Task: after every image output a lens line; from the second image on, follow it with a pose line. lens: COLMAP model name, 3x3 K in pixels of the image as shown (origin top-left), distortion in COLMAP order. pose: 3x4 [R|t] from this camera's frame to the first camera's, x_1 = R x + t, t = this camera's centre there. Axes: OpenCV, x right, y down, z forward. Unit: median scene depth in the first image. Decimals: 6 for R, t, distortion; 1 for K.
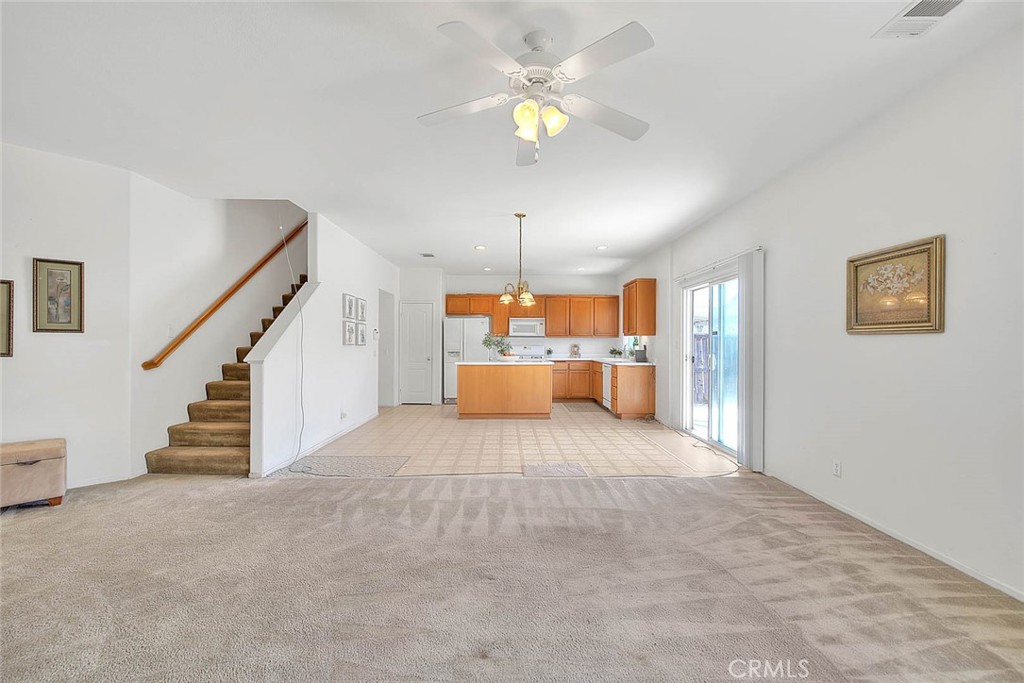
lens RADIAL K [[411.7, 0, 508.5], [0, 411.7, 342.3], [0, 0, 1]] dist [-0.000885, -0.000543]
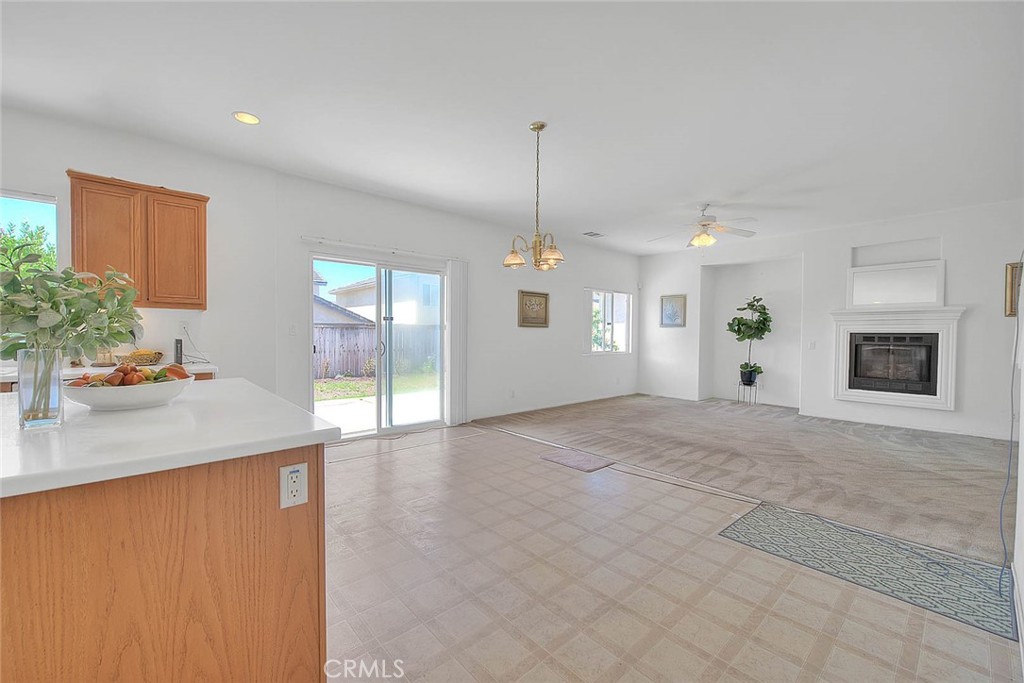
lens RADIAL K [[411.7, 0, 508.5], [0, 411.7, 342.3], [0, 0, 1]] dist [-0.000885, -0.000543]
pose [[-0.658682, -0.021552, 0.752113, -0.527968], [-0.010356, 0.999755, 0.019579, 0.014402], [-0.752350, 0.005108, -0.658744, 1.807661]]
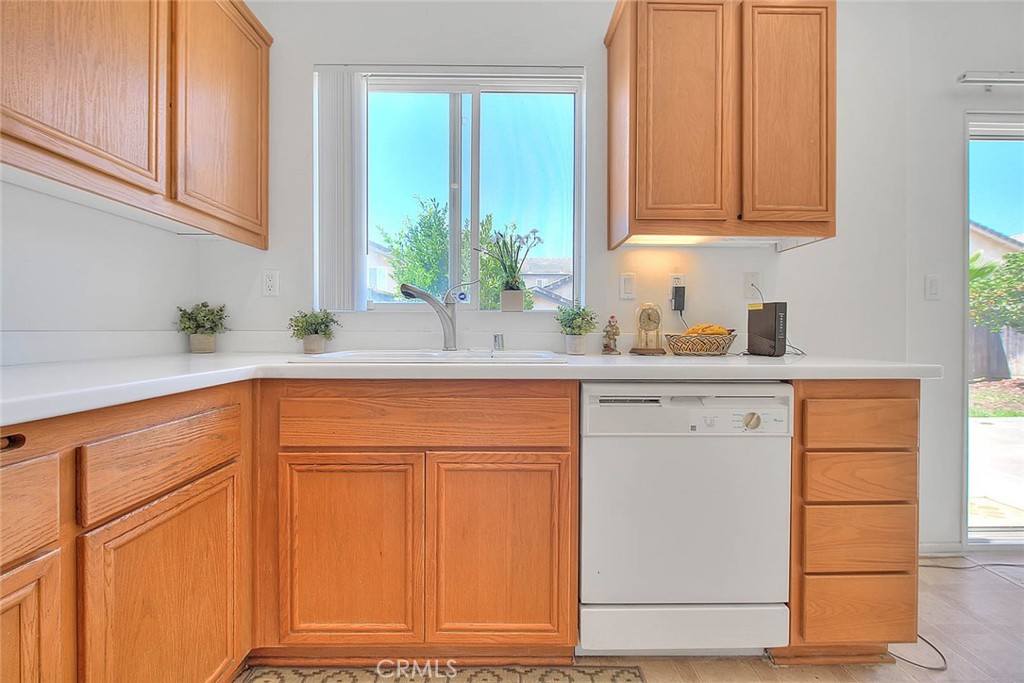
lens RADIAL K [[420.8, 0, 511.6], [0, 420.8, 333.6], [0, 0, 1]] dist [-0.000738, -0.000247]
pose [[-0.013488, -0.005429, 0.999894, 0.143867], [-0.006025, 0.999968, 0.005348, 0.061352], [-0.999891, -0.005952, -0.013520, 2.023898]]
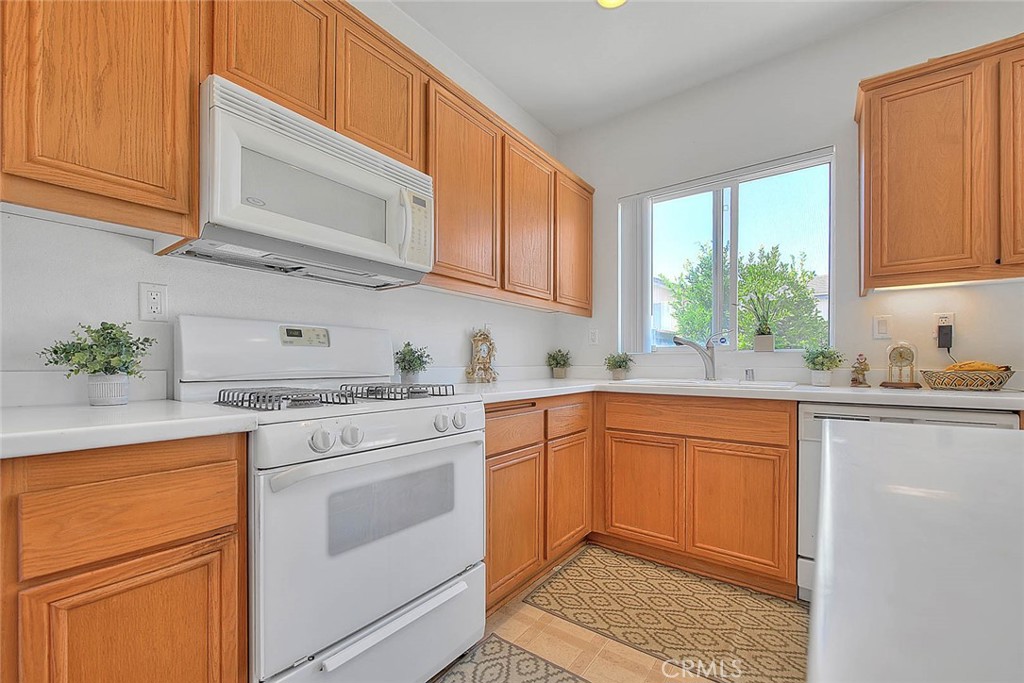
lens RADIAL K [[421.6, 0, 506.7], [0, 421.6, 363.3], [0, 0, 1]] dist [-0.000254, -0.000577]
pose [[0.603317, 0.000550, 0.797501, -0.097805], [-0.004264, 0.999988, 0.002536, 0.056250], [-0.797490, -0.004931, 0.603312, 1.944771]]
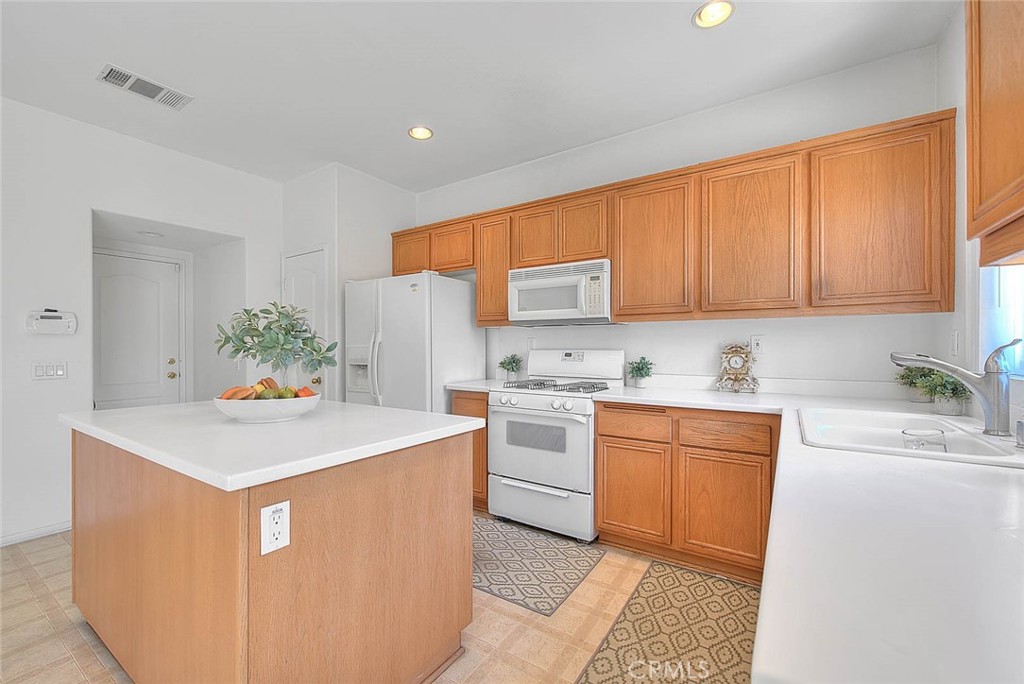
lens RADIAL K [[423.3, 0, 510.2], [0, 423.3, 345.6], [0, 0, 1]] dist [-0.000717, -0.000131]
pose [[0.832002, -0.001436, -0.554771, 0.456151], [0.003499, 0.999990, 0.002660, 0.009673], [0.554762, -0.004154, 0.831999, 1.592454]]
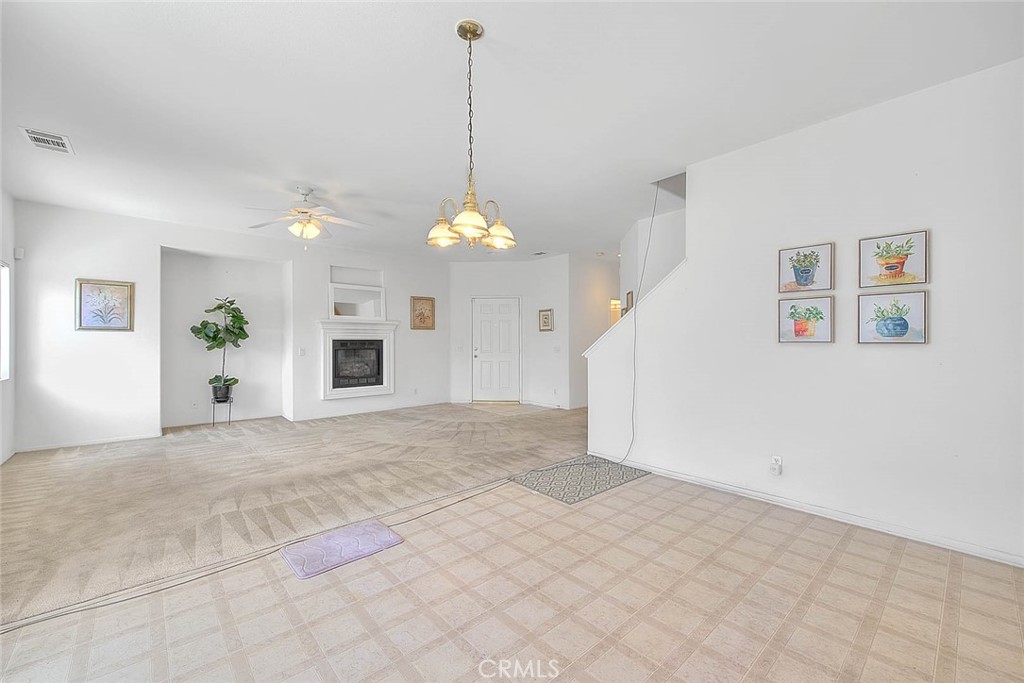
lens RADIAL K [[411.7, 0, 508.5], [0, 411.7, 342.3], [0, 0, 1]] dist [-0.000885, -0.000543]
pose [[-0.751855, 0.001942, -0.659326, 0.337736], [0.002378, 0.999997, 0.000233, 0.008822], [0.659324, -0.001393, -0.751858, 1.662377]]
